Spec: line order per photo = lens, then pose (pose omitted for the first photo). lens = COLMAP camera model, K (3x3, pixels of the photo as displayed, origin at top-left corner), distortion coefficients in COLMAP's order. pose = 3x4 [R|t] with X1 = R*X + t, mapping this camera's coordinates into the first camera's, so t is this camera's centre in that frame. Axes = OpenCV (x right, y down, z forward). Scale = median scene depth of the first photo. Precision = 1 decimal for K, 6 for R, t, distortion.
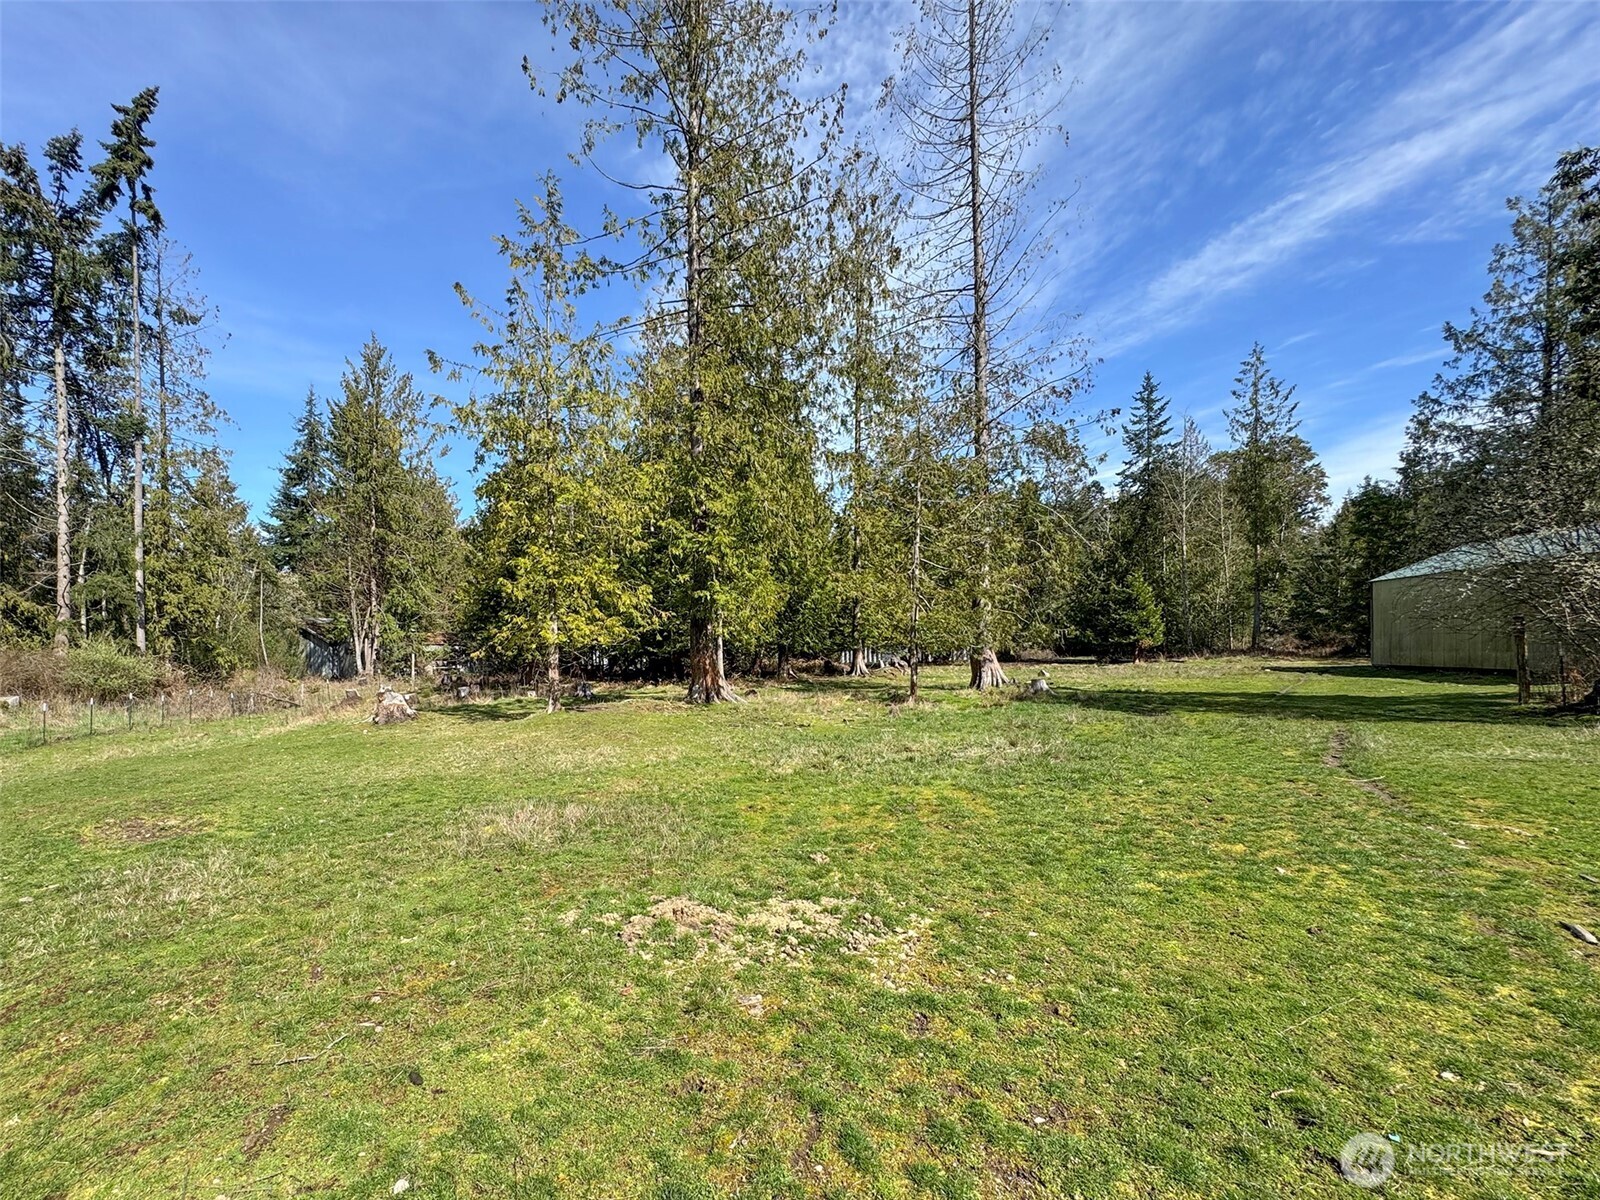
lens RADIAL K [[651.7, 0, 818.7], [0, 651.7, 599.9], [0, 0, 1]] dist [0.000312, -0.000041]
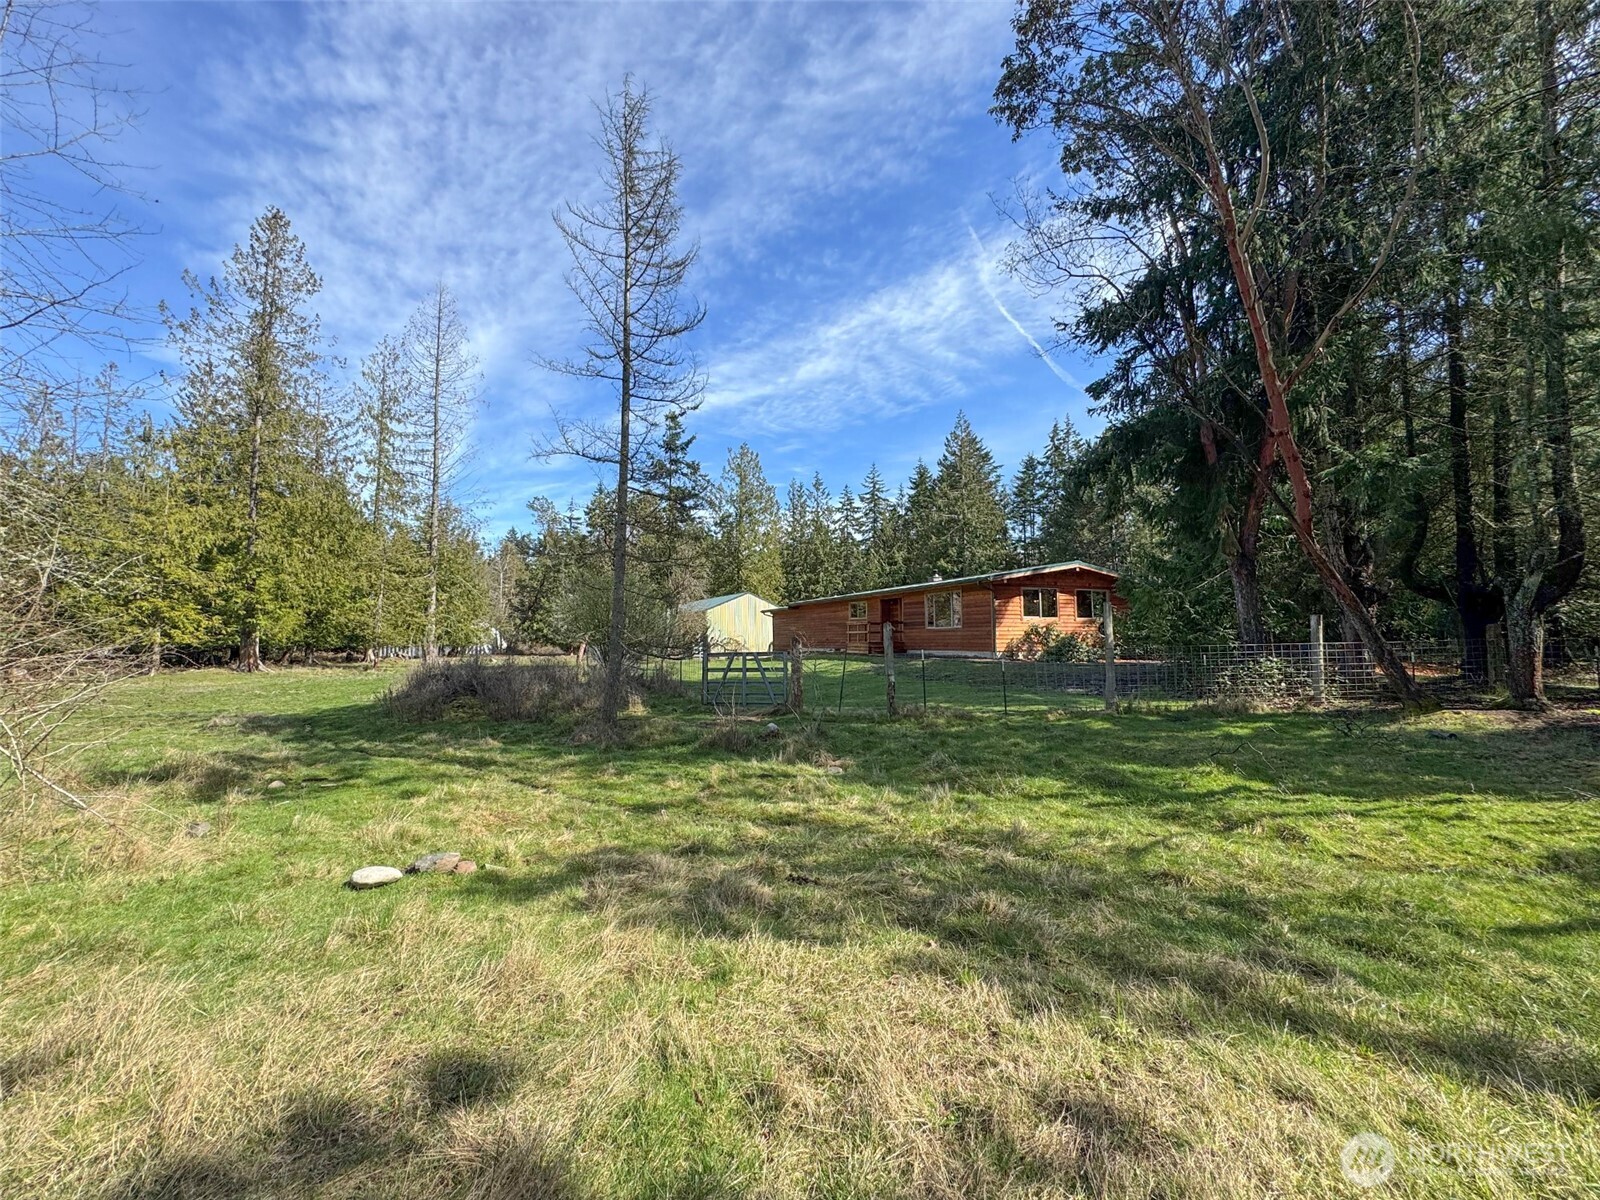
lens RADIAL K [[651.7, 0, 818.7], [0, 651.7, 599.9], [0, 0, 1]] dist [0.000312, -0.000041]
pose [[0.839831, 0.051710, 0.540379, 0.198537], [-0.054004, 0.998473, -0.011616, -0.131861], [-0.540155, -0.019427, 0.841341, -1.576661]]
